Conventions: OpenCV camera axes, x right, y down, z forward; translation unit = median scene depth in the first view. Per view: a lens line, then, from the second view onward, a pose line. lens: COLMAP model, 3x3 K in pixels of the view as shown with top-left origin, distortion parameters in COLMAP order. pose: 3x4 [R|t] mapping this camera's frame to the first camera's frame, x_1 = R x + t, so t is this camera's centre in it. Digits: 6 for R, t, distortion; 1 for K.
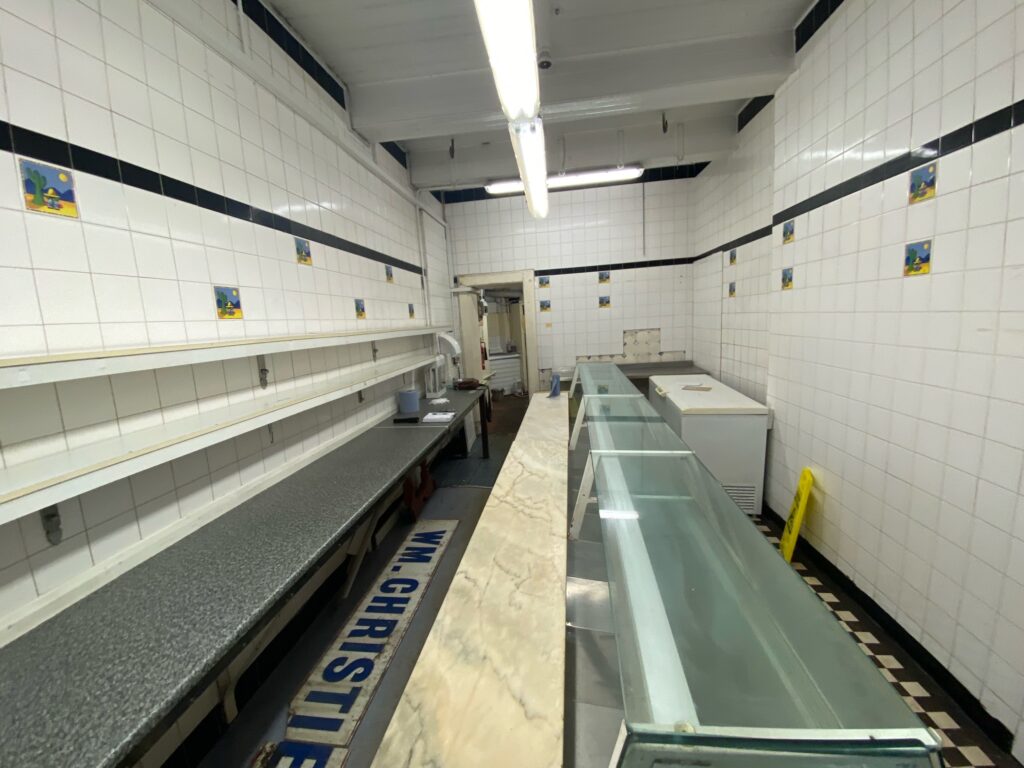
lens RADIAL K [[412.5, 0, 512.0], [0, 412.5, 384.0], [0, 0, 1]] dist [0.021402, -0.022159]
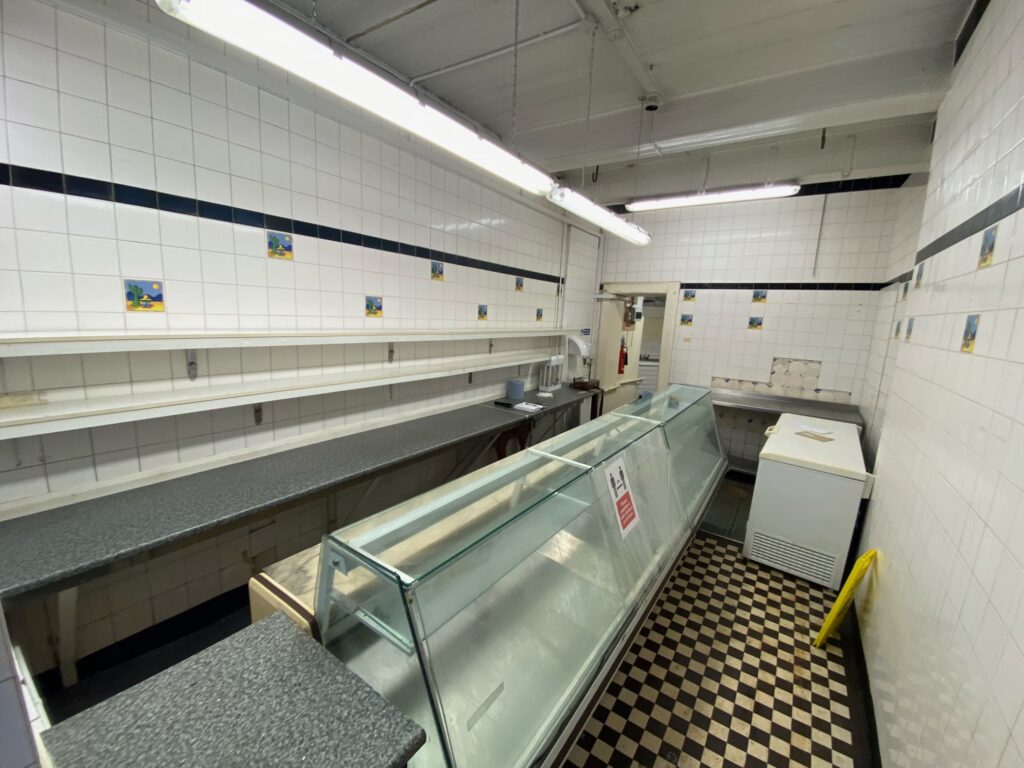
lens RADIAL K [[412.5, 0, 512.0], [0, 412.5, 384.0], [0, 0, 1]] dist [0.021402, -0.022159]
pose [[0.874414, 0.181885, -0.449798, 0.257010], [-0.171250, 0.983106, 0.064625, -0.045800], [0.453953, 0.020519, 0.890789, -0.077807]]
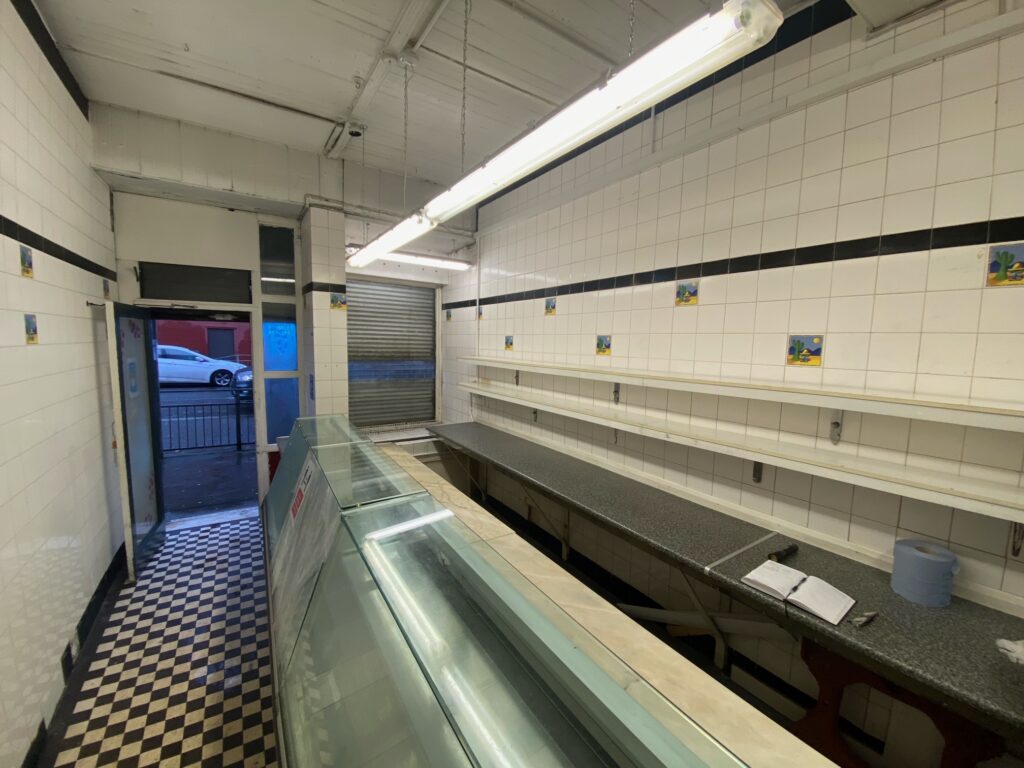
lens RADIAL K [[413.8, 0, 466.7], [0, 413.8, 381.6], [0, 0, 1]] dist [0.109078, -0.022129]
pose [[-0.823149, 0.104493, -0.558127, 0.324446], [-0.053052, 0.964470, 0.258812, -0.214263], [0.565341, 0.242651, -0.788359, 0.955997]]
